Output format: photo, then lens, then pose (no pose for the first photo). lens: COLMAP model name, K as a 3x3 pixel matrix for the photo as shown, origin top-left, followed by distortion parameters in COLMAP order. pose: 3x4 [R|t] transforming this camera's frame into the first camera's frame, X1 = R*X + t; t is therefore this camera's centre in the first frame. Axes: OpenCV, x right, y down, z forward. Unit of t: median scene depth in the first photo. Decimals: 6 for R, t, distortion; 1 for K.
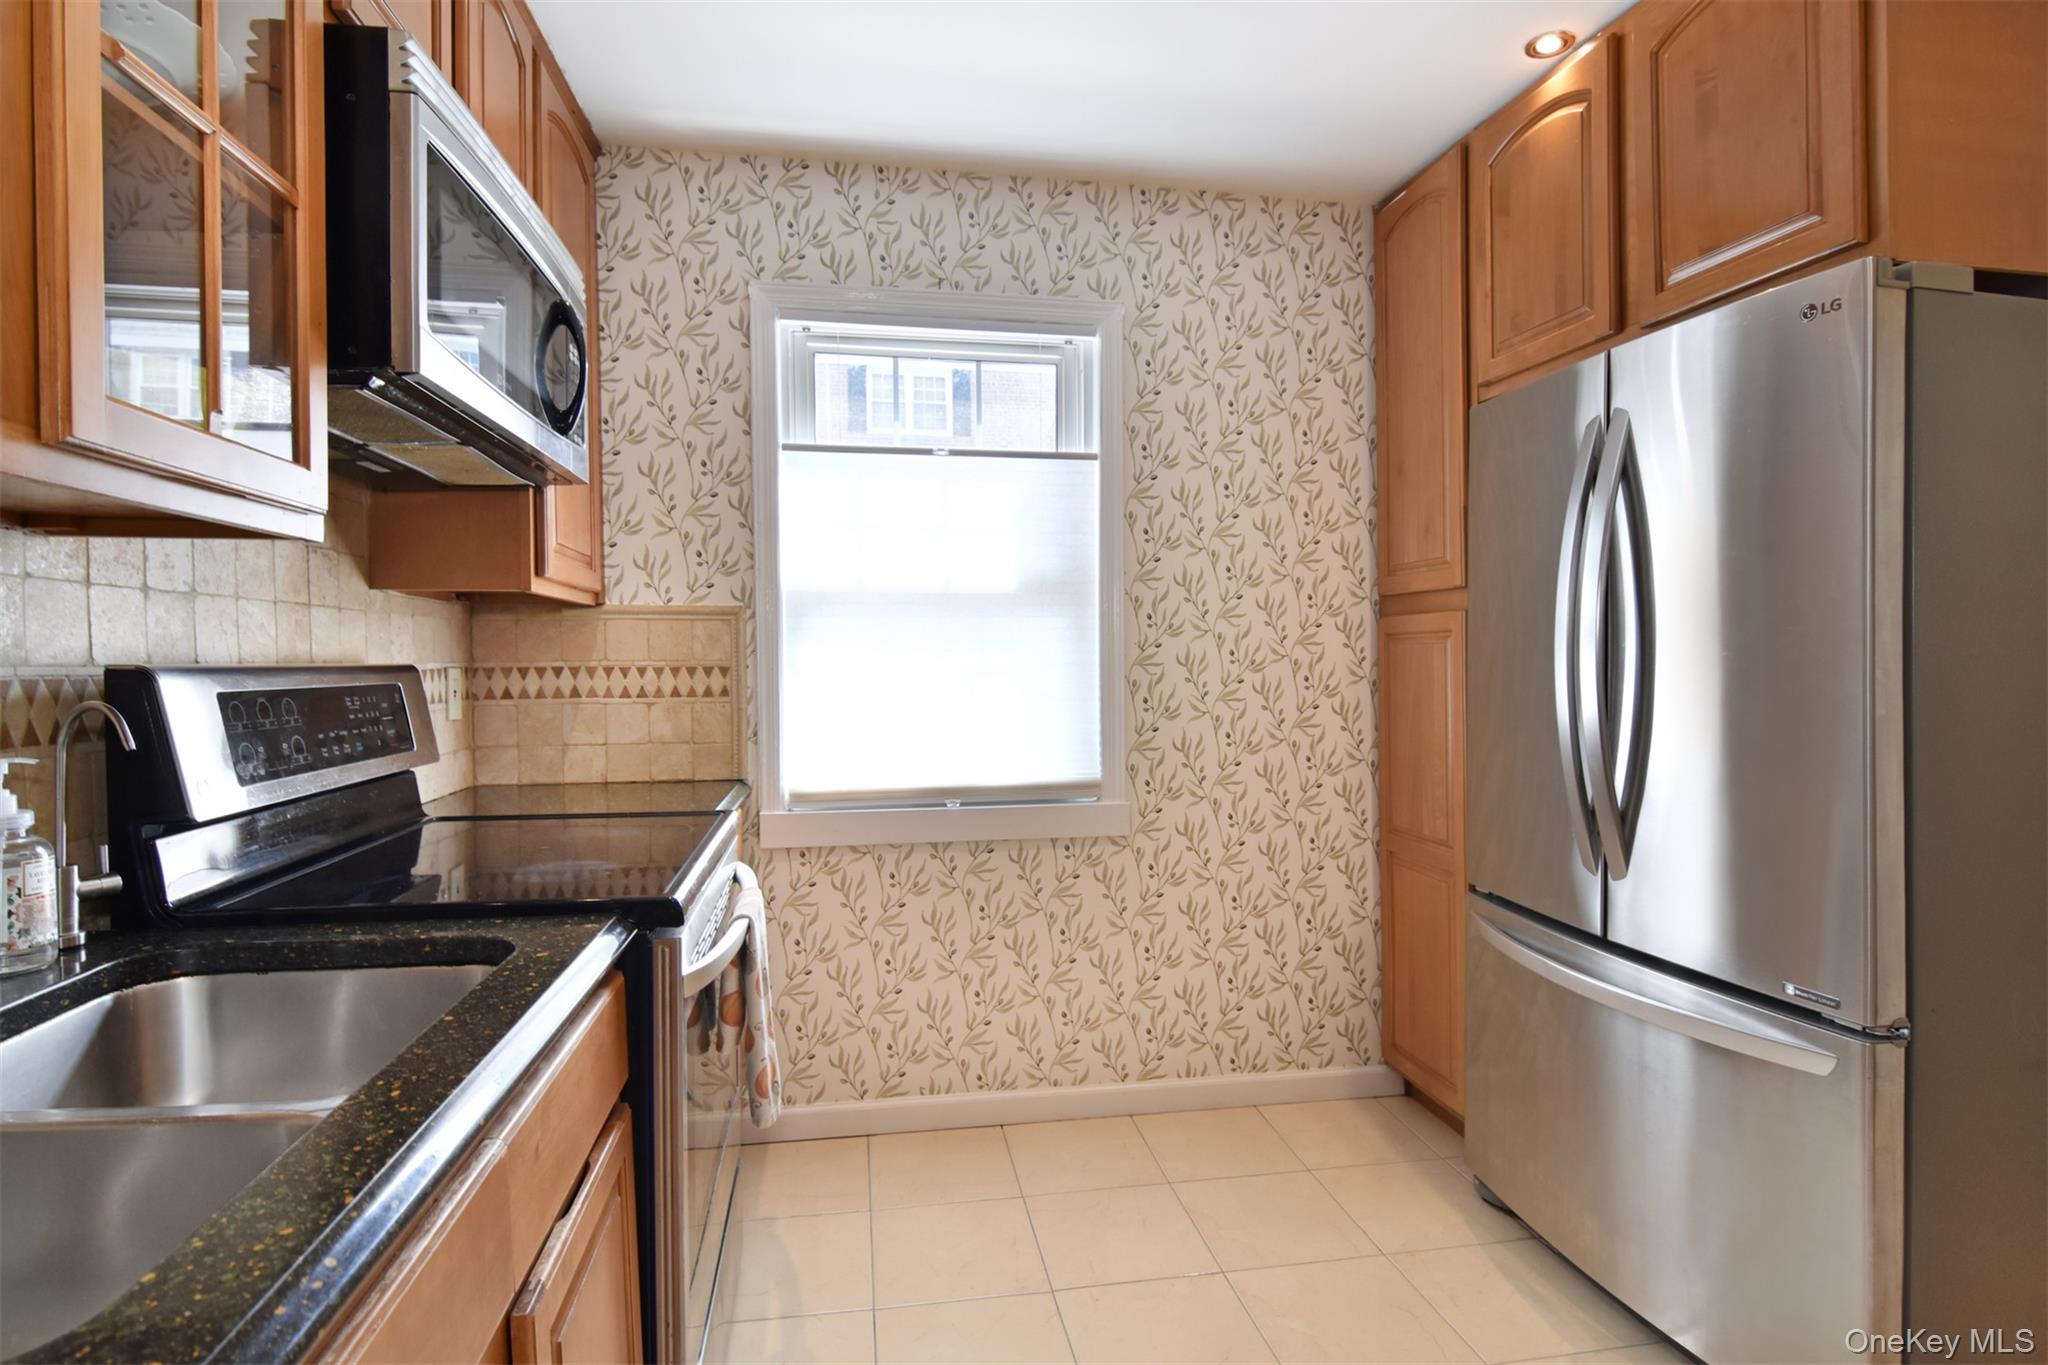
lens RADIAL K [[1041.4, 0, 1023.6], [0, 1041.4, 661.4], [0, 0, 1]] dist [0.040885, -0.016021]
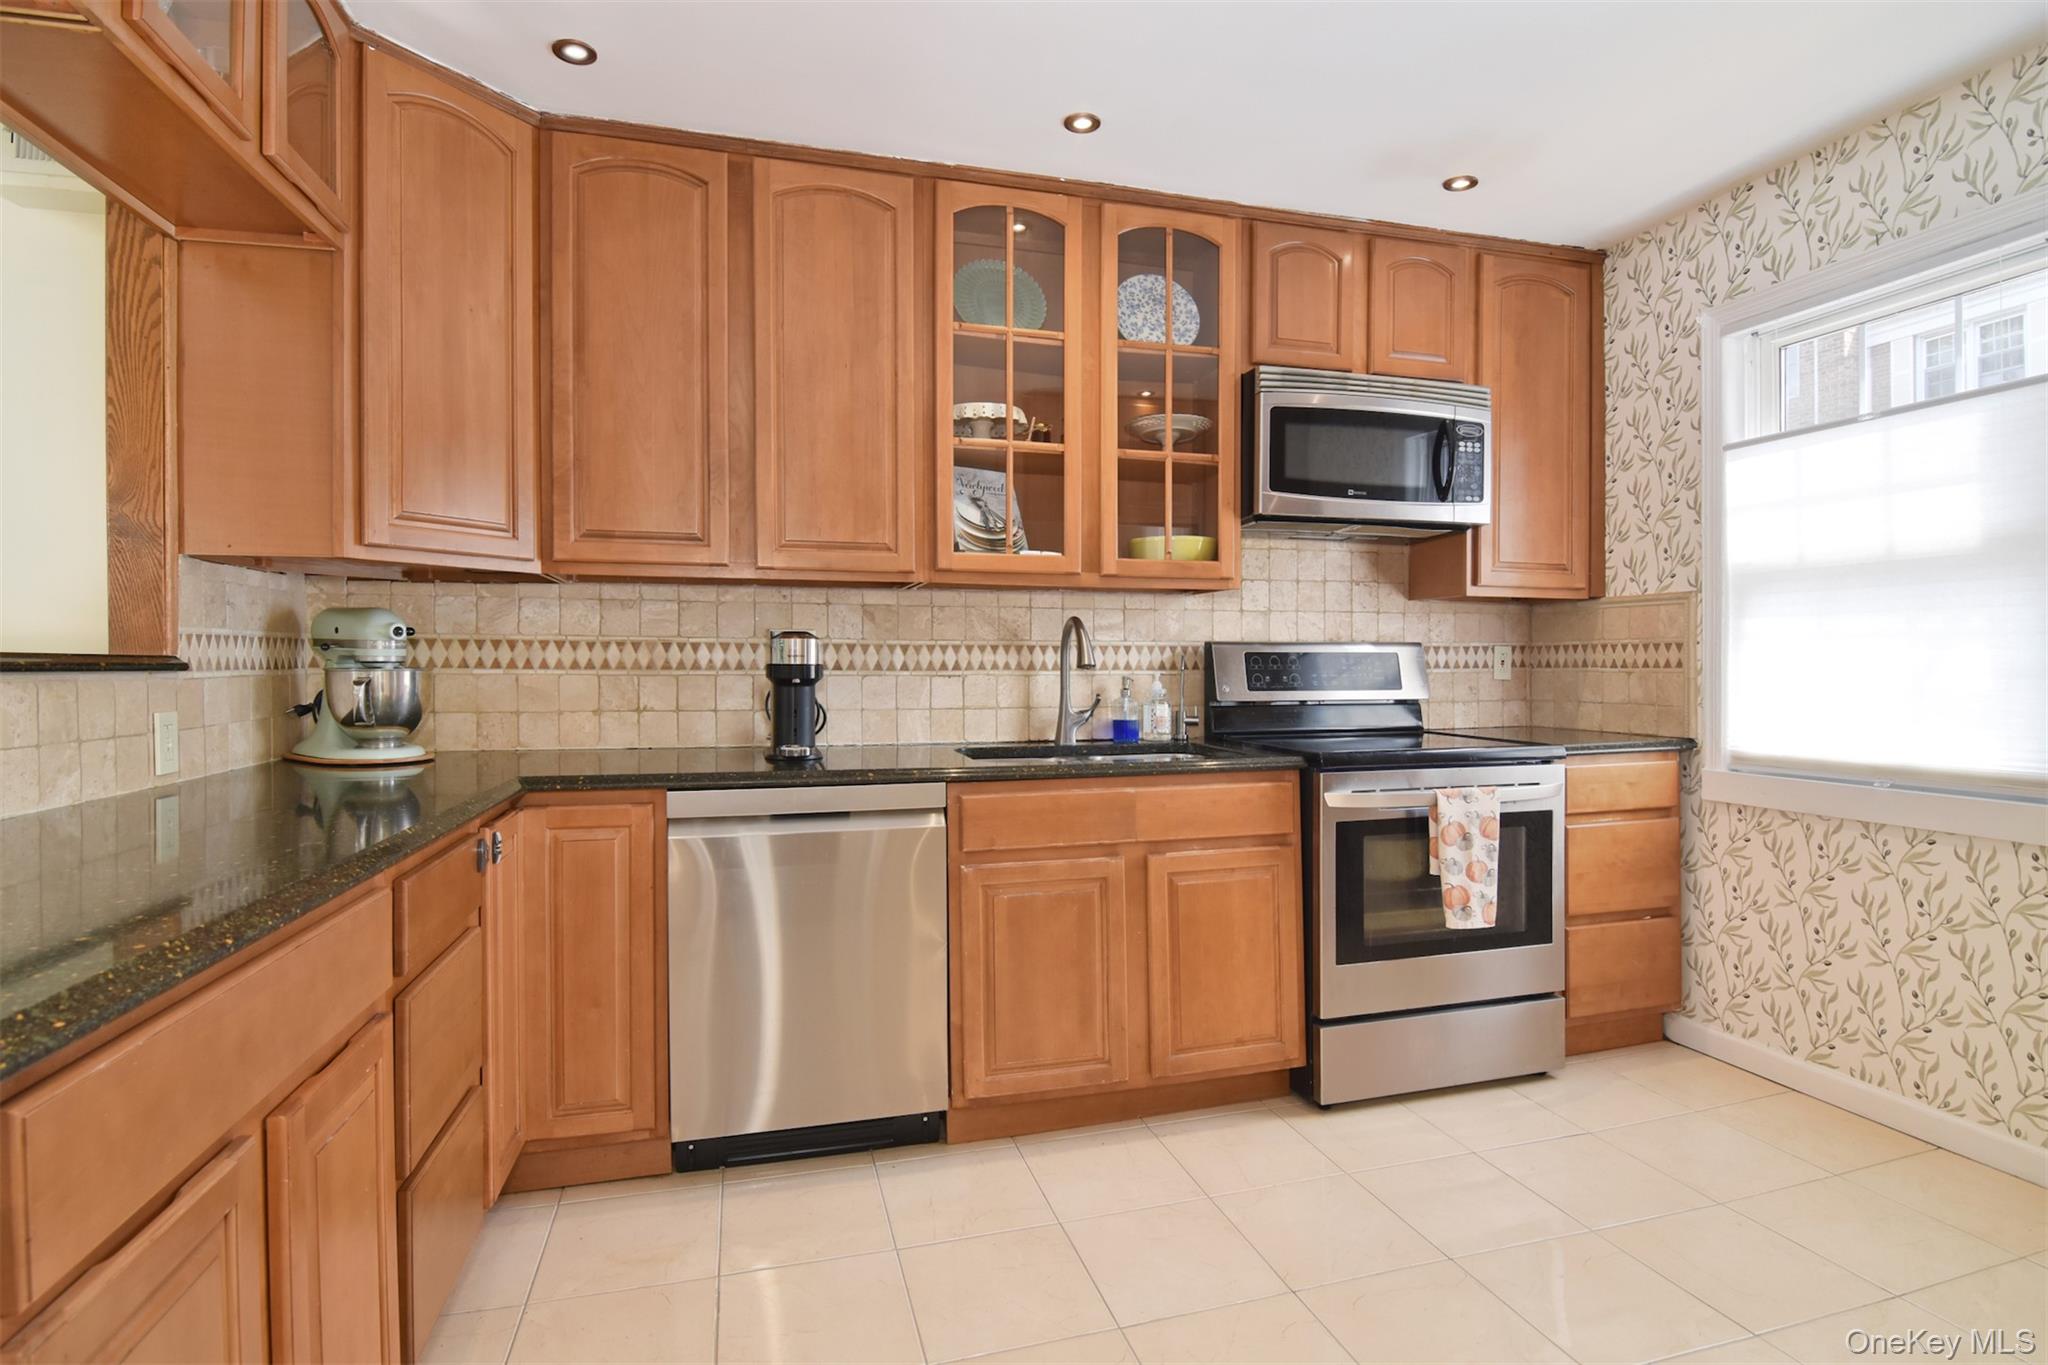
lens RADIAL K [[1041.4, 0, 1055.7], [0, 1041.4, 639.9], [0, 0, 1]] dist [-0.004257, -0.012694]
pose [[0.122355, -0.020064, -0.992284, 0.797191], [0.007376, 0.999786, -0.019306, 0.019302], [0.992459, -0.004957, 0.122477, 0.148876]]
